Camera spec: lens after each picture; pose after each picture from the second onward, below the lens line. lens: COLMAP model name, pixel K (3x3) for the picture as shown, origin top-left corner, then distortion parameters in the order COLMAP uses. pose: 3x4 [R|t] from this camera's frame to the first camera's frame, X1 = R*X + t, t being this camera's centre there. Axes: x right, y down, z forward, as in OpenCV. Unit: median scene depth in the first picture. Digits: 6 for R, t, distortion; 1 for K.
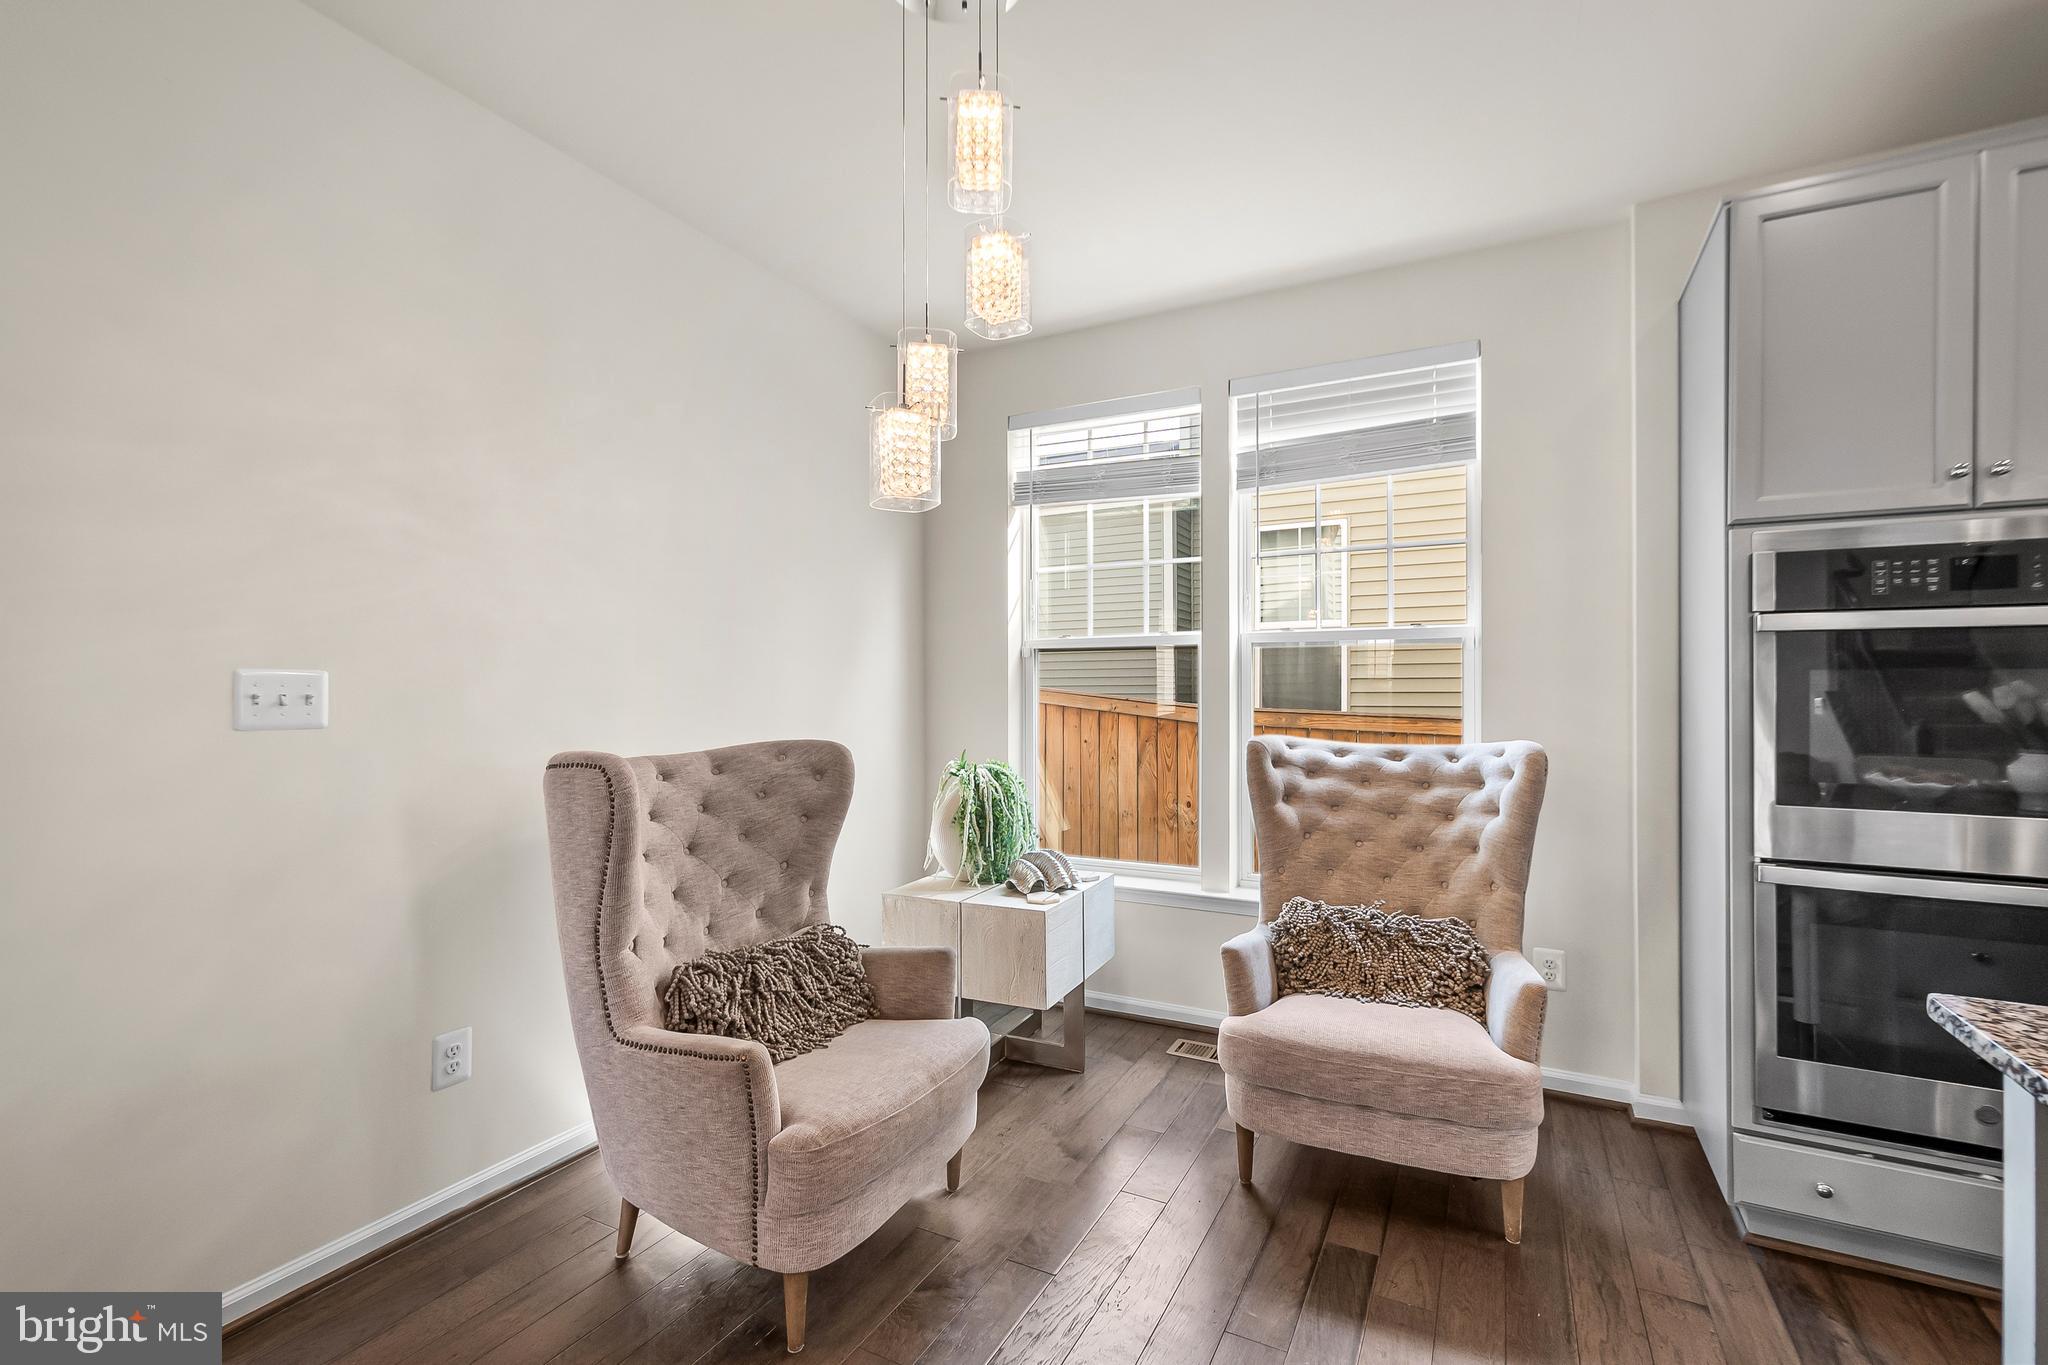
lens RADIAL K [[889.3, 0, 1040.4], [0, 889.3, 689.5], [0, 0, 1]] dist [0.005270, -0.000622]
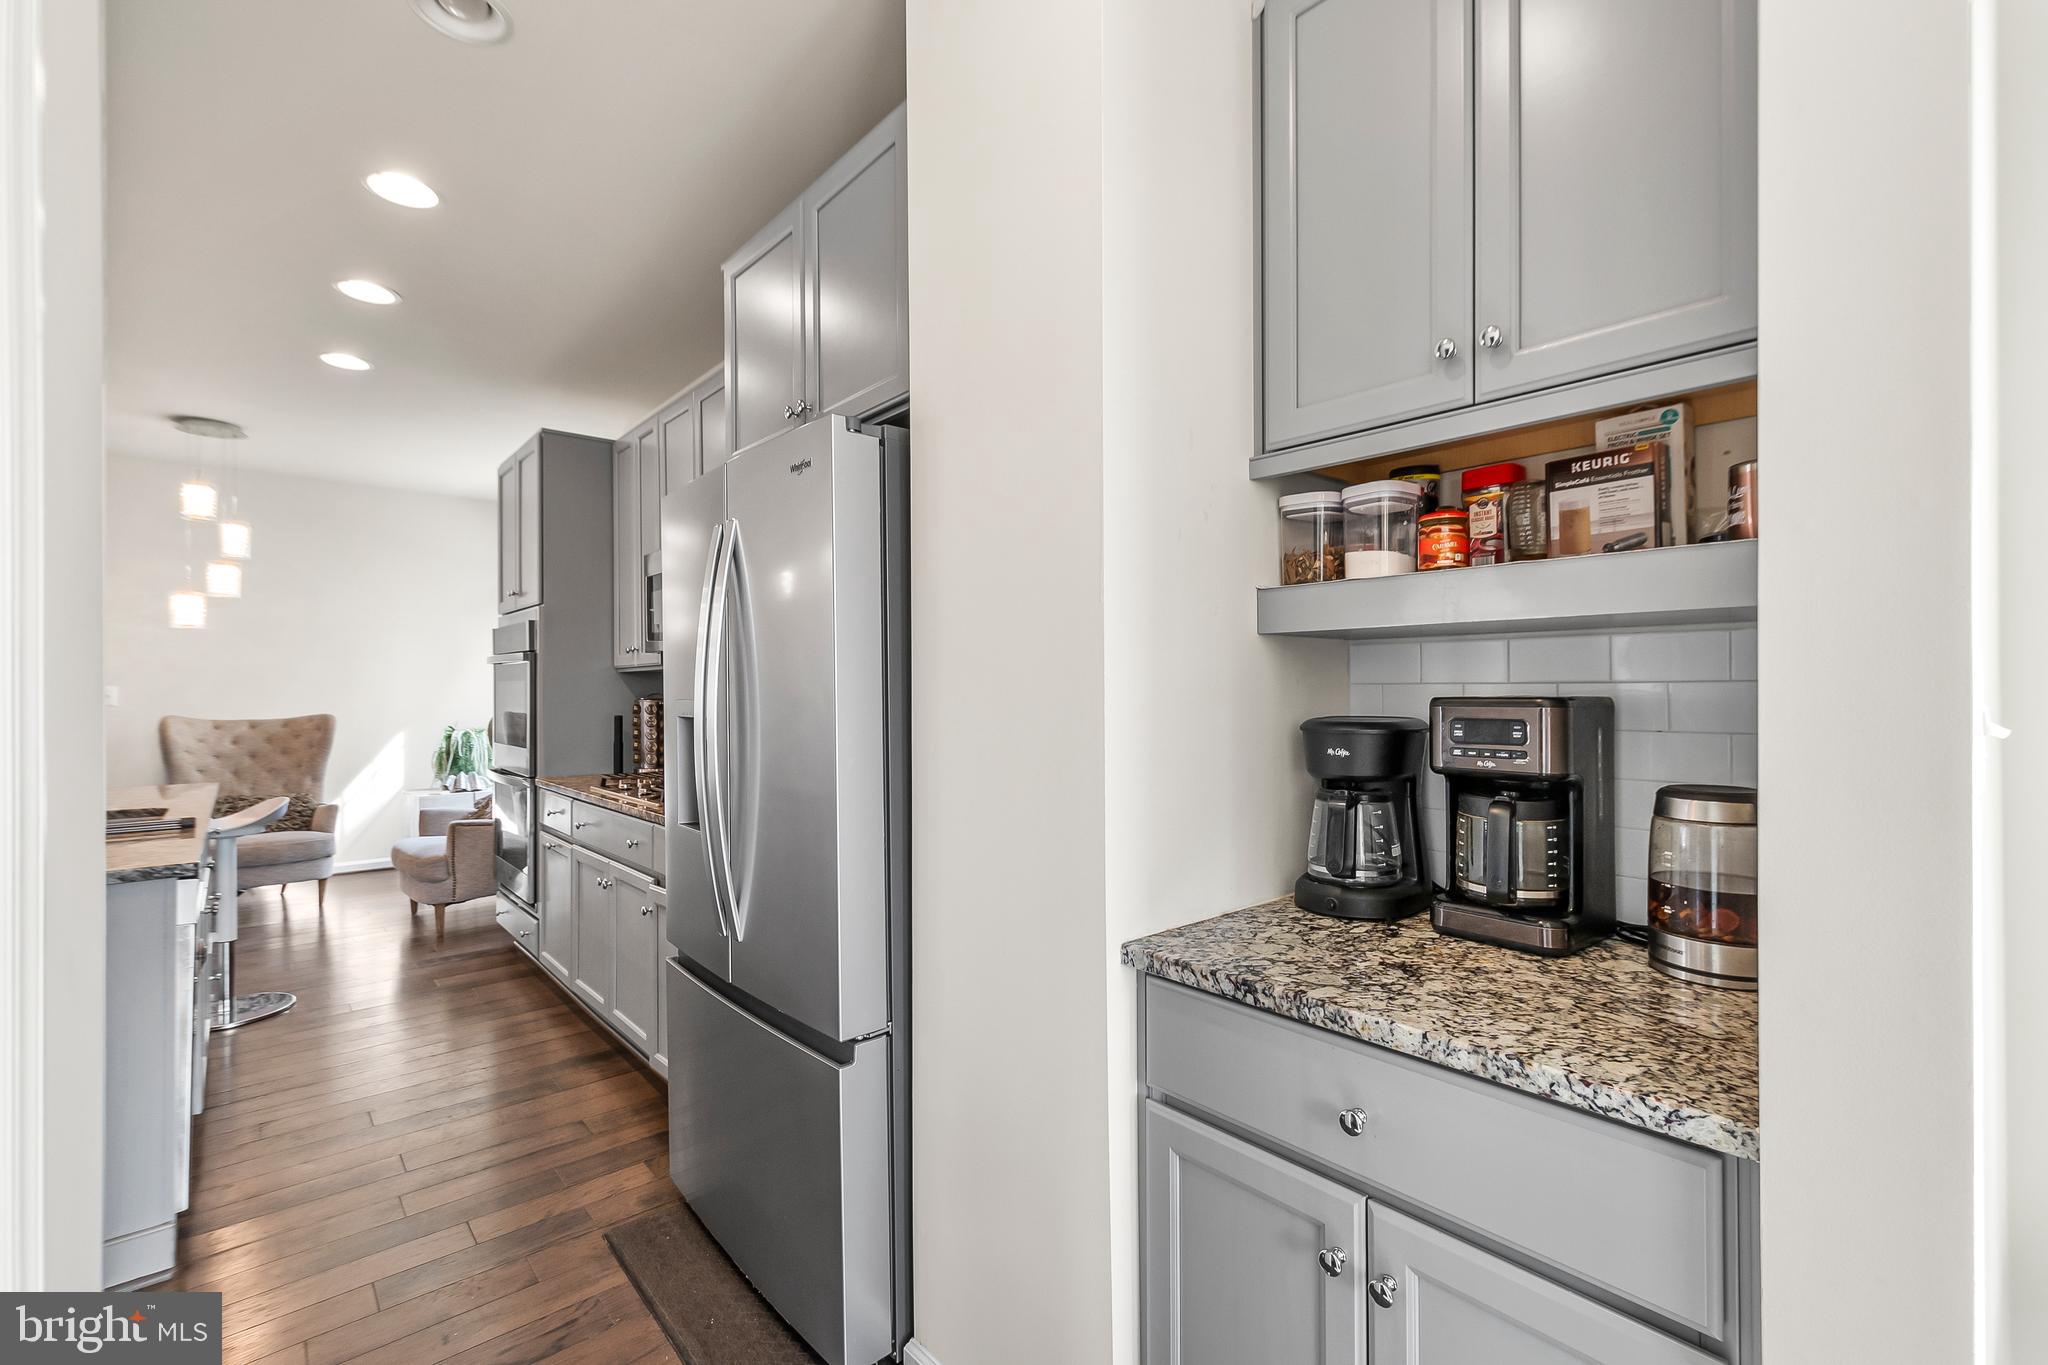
lens RADIAL K [[889.3, 0, 1040.4], [0, 889.3, 689.5], [0, 0, 1]] dist [0.005270, -0.000622]
pose [[0.935056, -0.006194, -0.354445, 2.335307], [0.007615, 0.999968, 0.002615, 0.002683], [0.354418, -0.005144, 0.935073, -0.491322]]
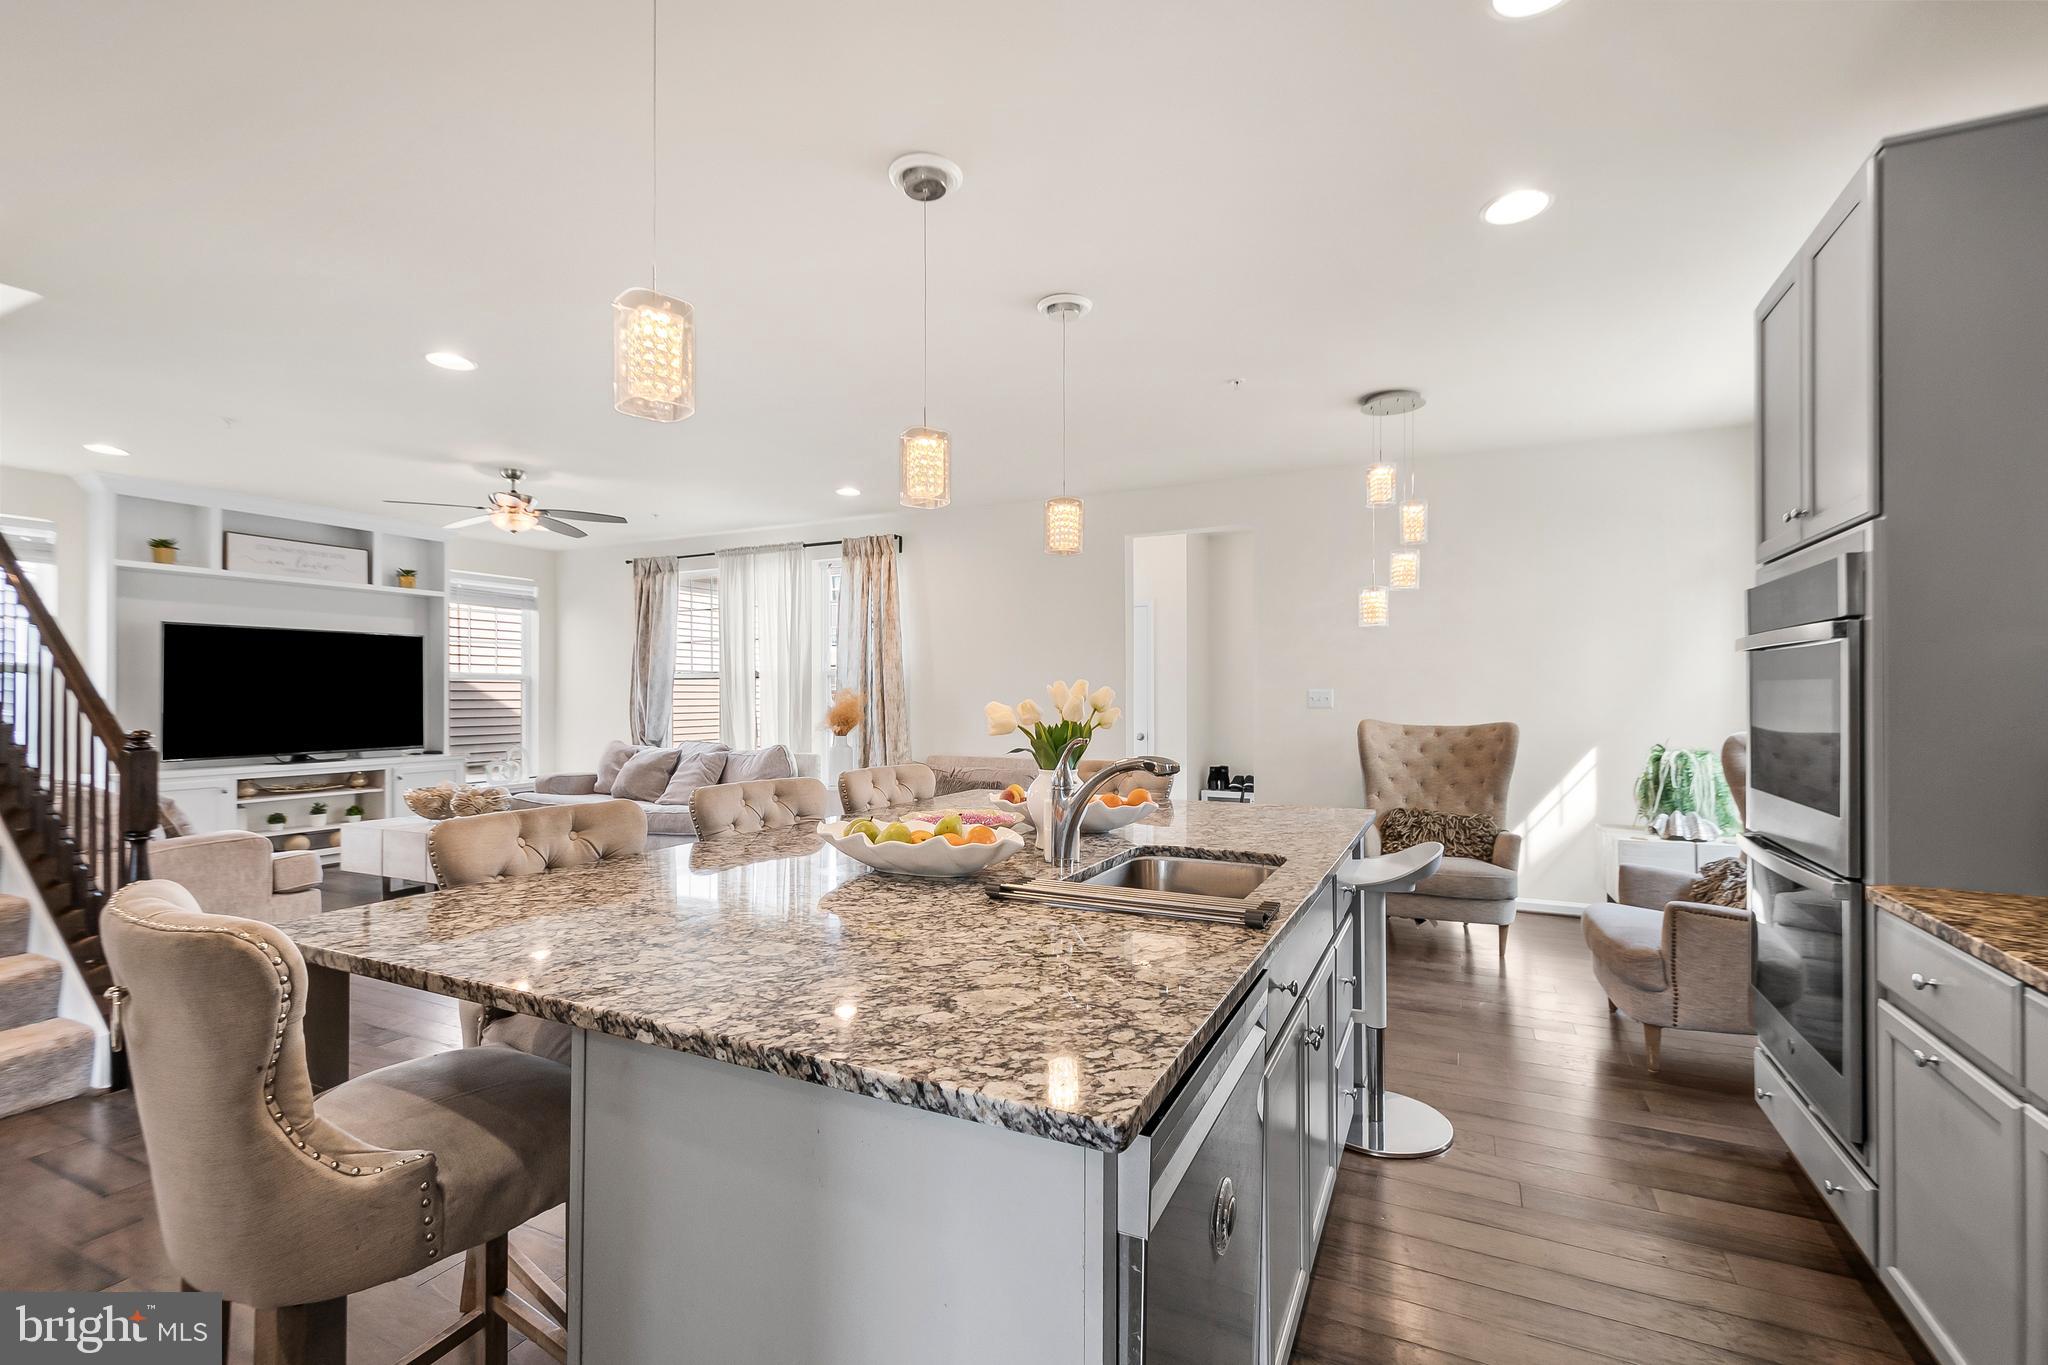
lens RADIAL K [[889.9, 0, 1051.0], [0, 889.9, 687.2], [0, 0, 1]] dist [0.004130, -0.000368]
pose [[0.040862, -0.009294, -0.999122, 1.655548], [0.003887, 0.999951, -0.009143, -0.003678], [0.999157, -0.003510, 0.040896, -0.044808]]
